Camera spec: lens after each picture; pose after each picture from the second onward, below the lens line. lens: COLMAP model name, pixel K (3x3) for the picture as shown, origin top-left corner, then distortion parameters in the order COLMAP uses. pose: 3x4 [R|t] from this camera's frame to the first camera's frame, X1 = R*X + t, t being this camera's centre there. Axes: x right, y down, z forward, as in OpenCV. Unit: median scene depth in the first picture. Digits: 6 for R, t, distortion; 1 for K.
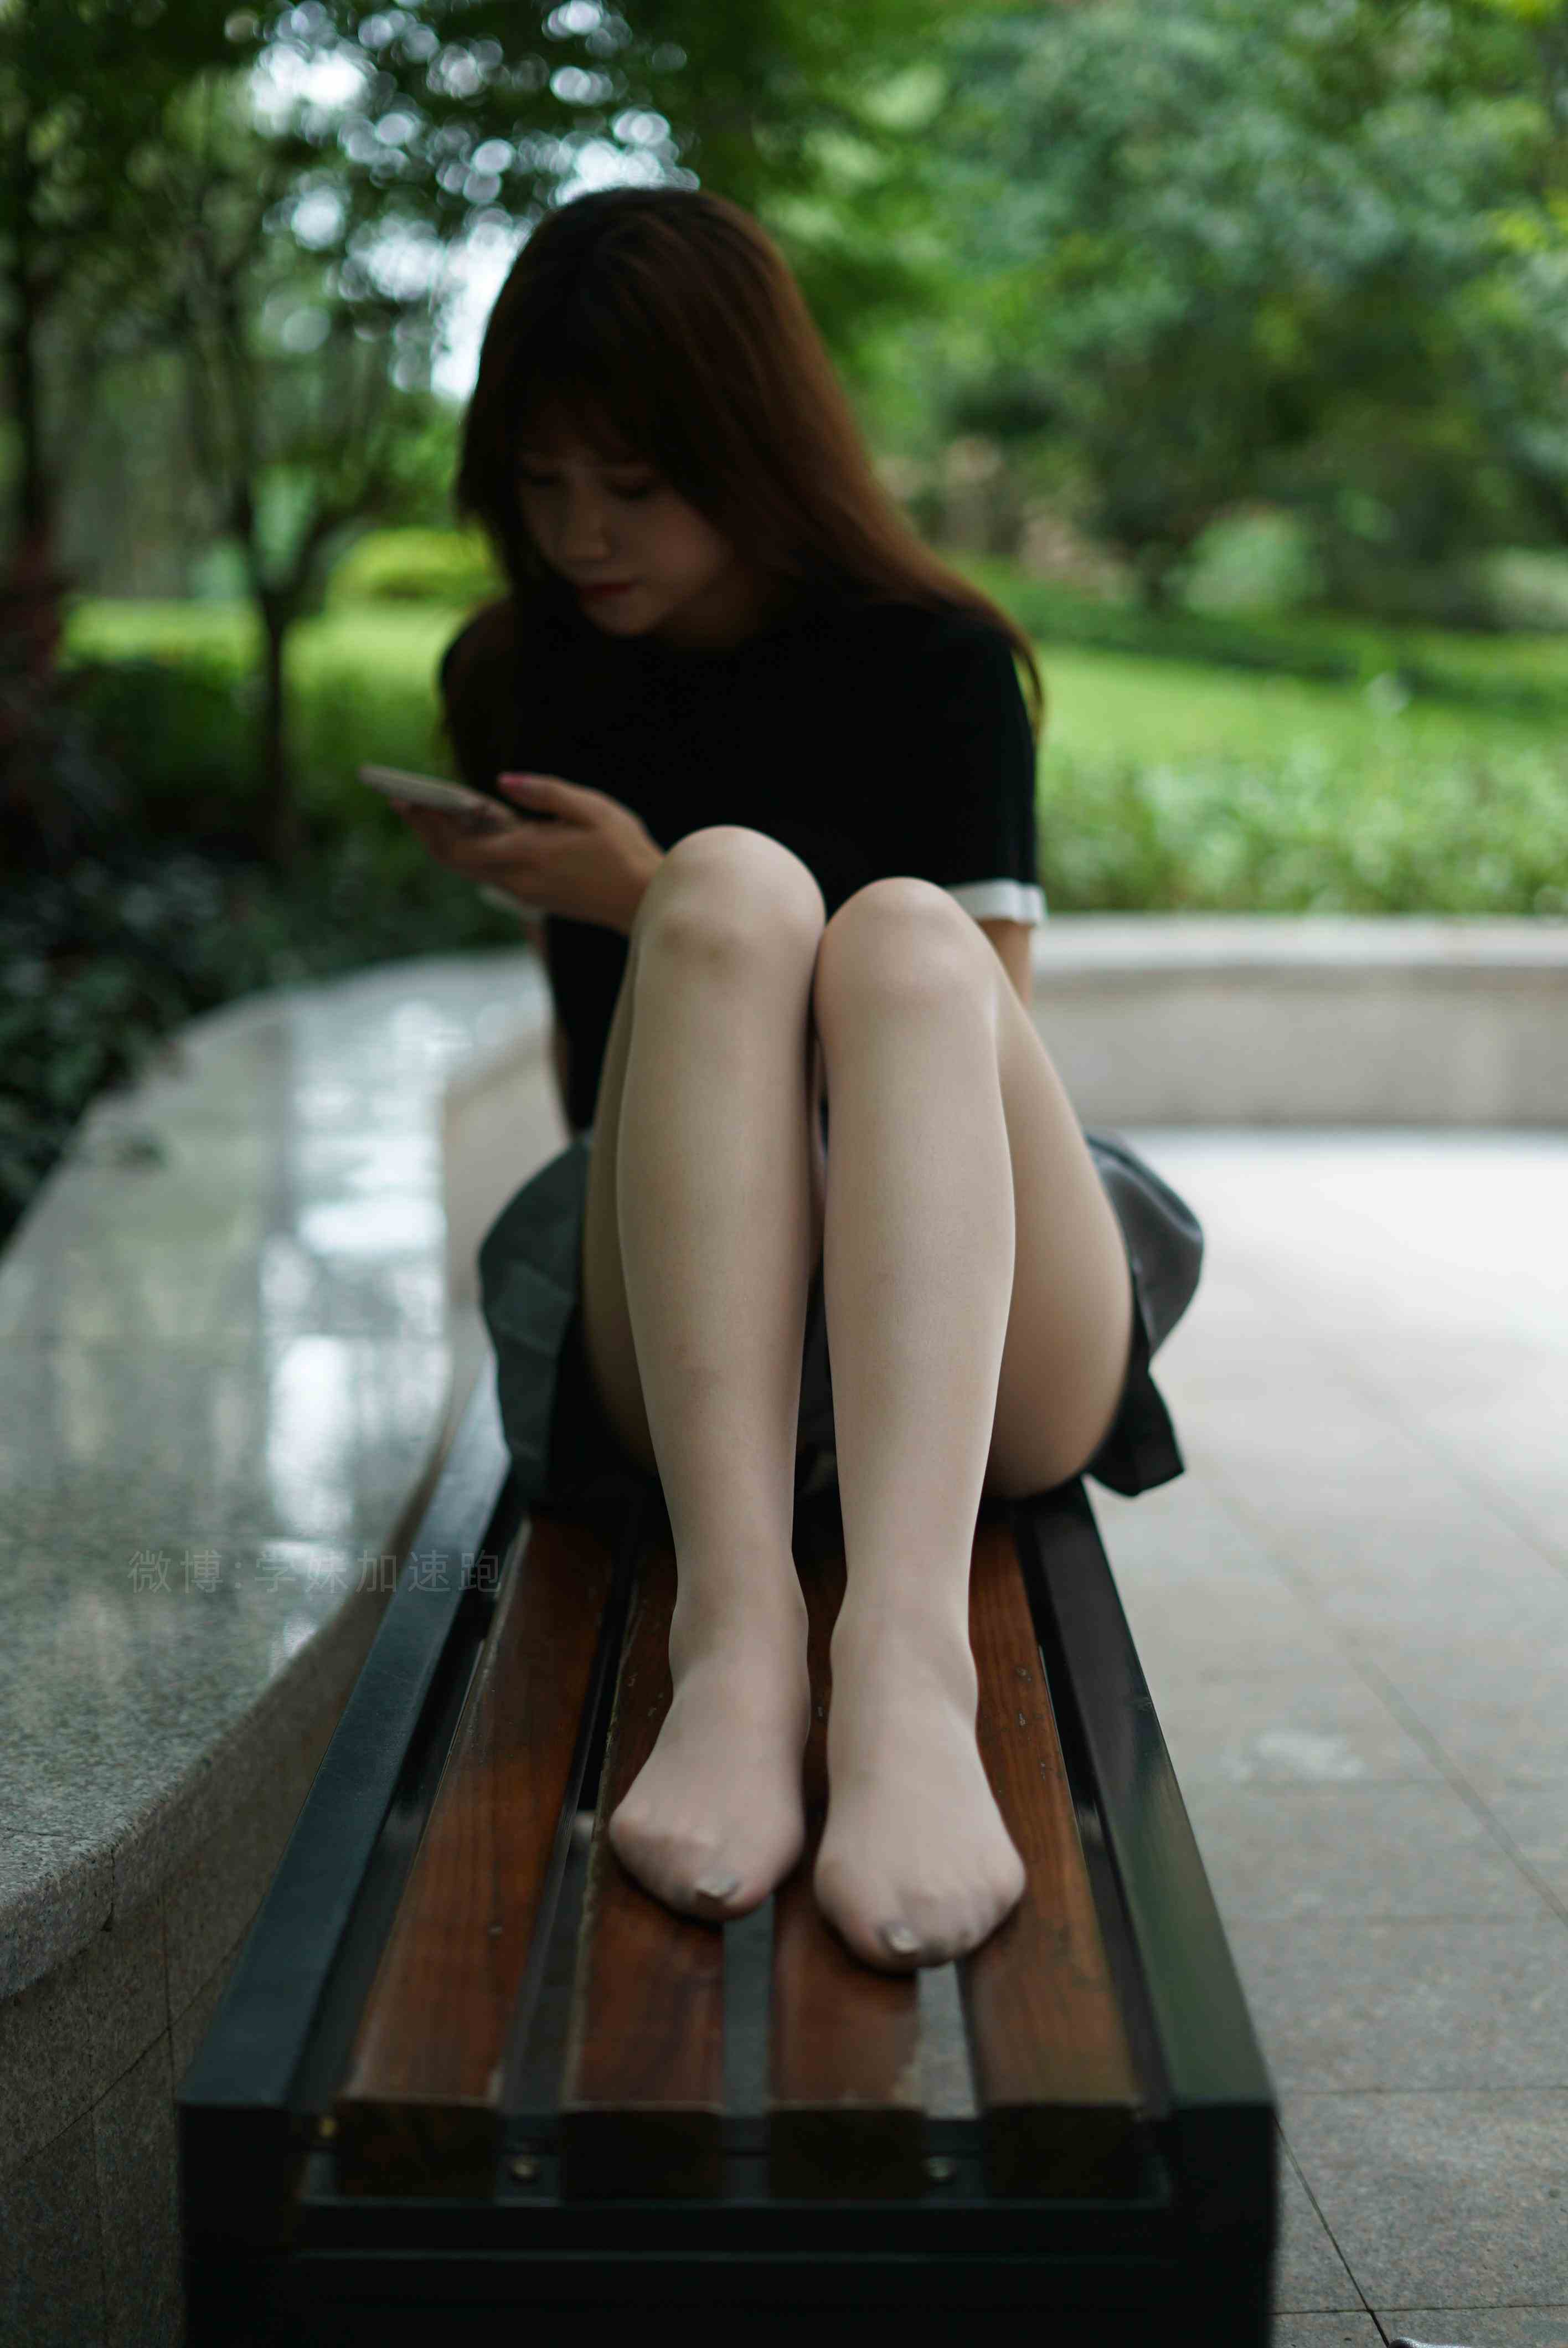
lens RADIAL K [[3507.5, 0, 767.7], [0, 3507.5, 1282.2], [0, 0, 1]] dist [-0.015093, 0.000000]
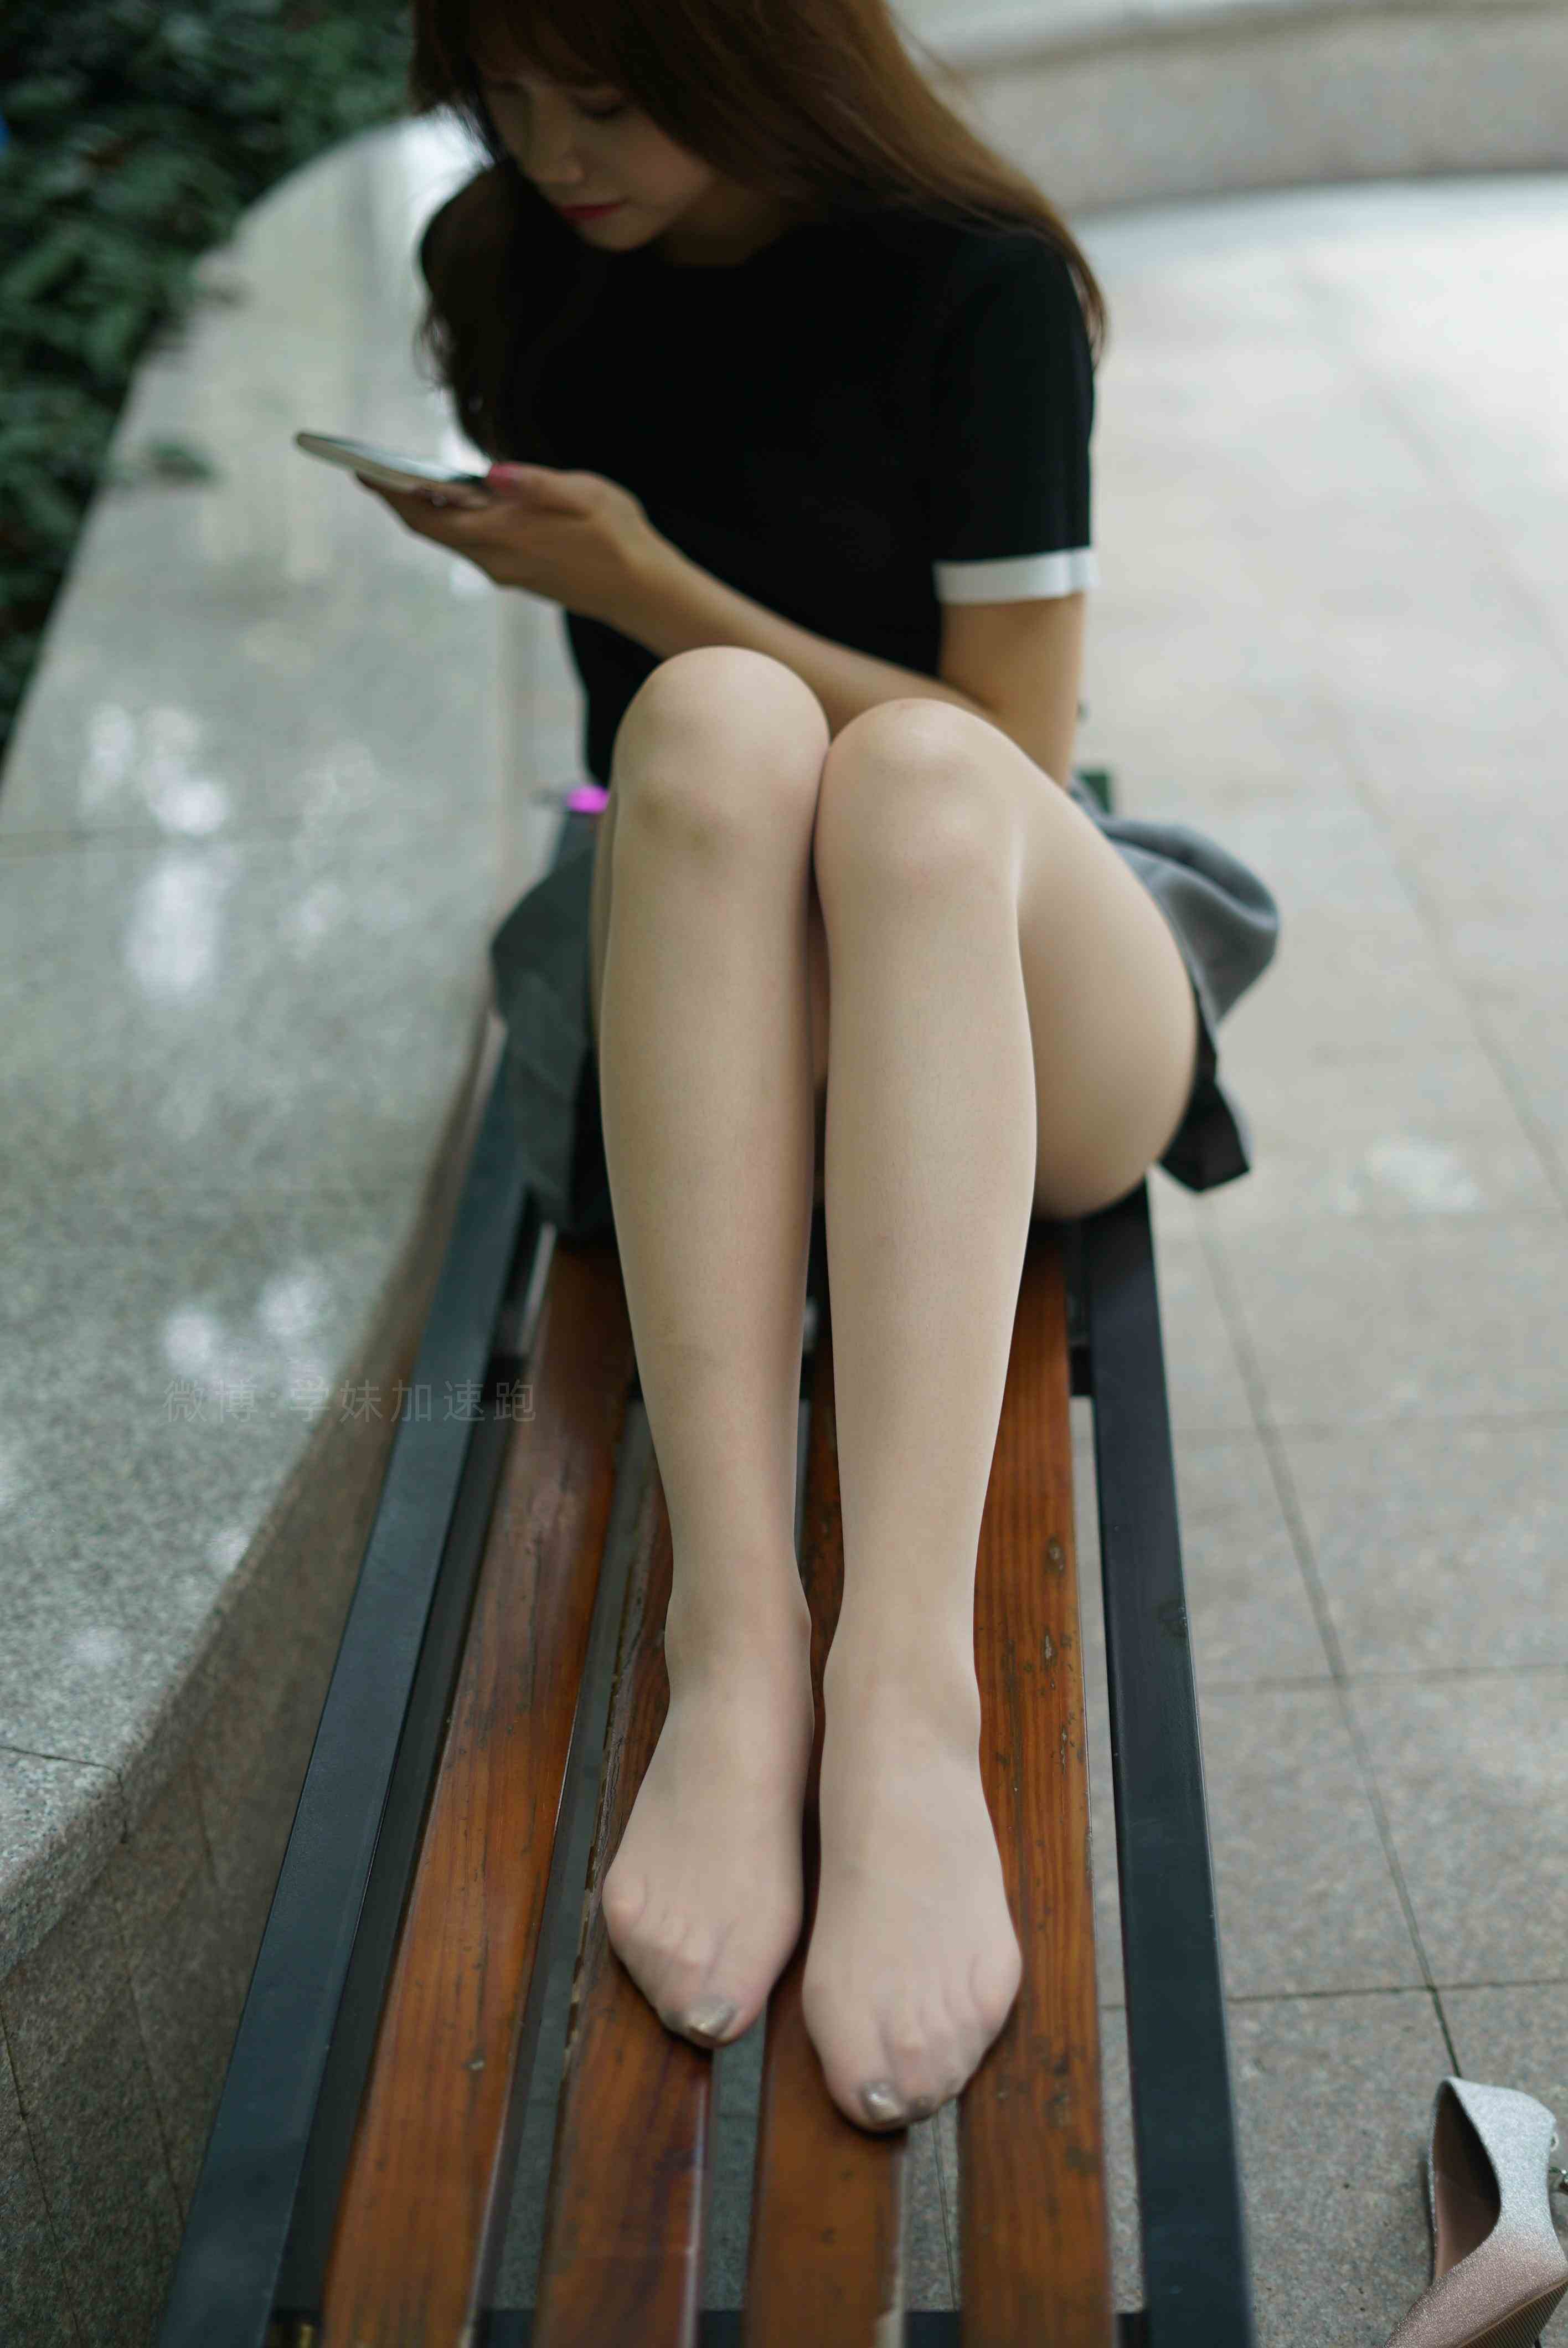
lens RADIAL K [[3507.5, 0, 782.5], [0, 3507.5, 1178.0], [0, 0, 1]] dist [-0.015093, 0.000000]
pose [[0.998221, -0.022232, -0.055321, 0.048234], [0.038529, 0.948646, 0.313984, -0.256620], [0.045500, -0.315557, 0.947815, 0.116171]]
